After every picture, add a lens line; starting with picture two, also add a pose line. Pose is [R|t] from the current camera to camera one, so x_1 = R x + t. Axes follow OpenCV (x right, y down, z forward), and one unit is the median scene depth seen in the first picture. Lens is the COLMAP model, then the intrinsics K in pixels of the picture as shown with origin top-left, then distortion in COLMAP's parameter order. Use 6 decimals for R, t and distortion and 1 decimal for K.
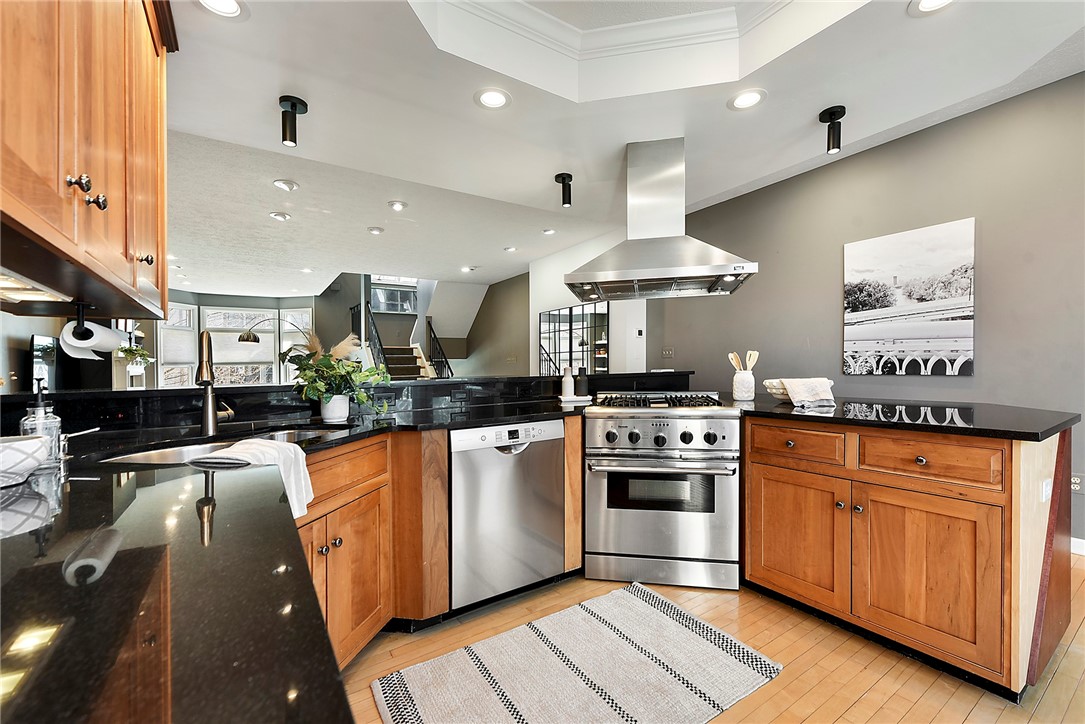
lens RADIAL K [[454.3, 0, 554.8], [0, 454.3, 367.4], [0, 0, 1]] dist [-0.004724, -0.000094]
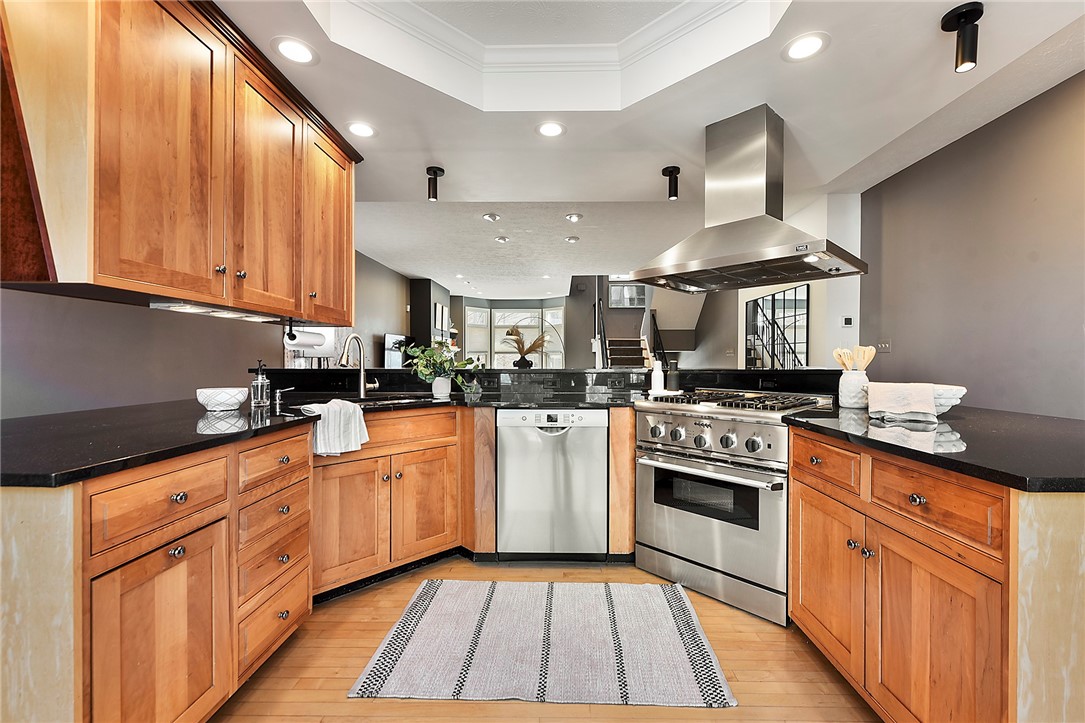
lens RADIAL K [[454.3, 0, 557.4], [0, 454.3, 359.9], [0, 0, 1]] dist [-0.004724, -0.000094]
pose [[0.821392, 0.020642, -0.569991, 0.434447], [-0.018593, 0.999783, 0.009414, -0.008694], [0.570061, 0.002865, 0.821597, 0.042815]]
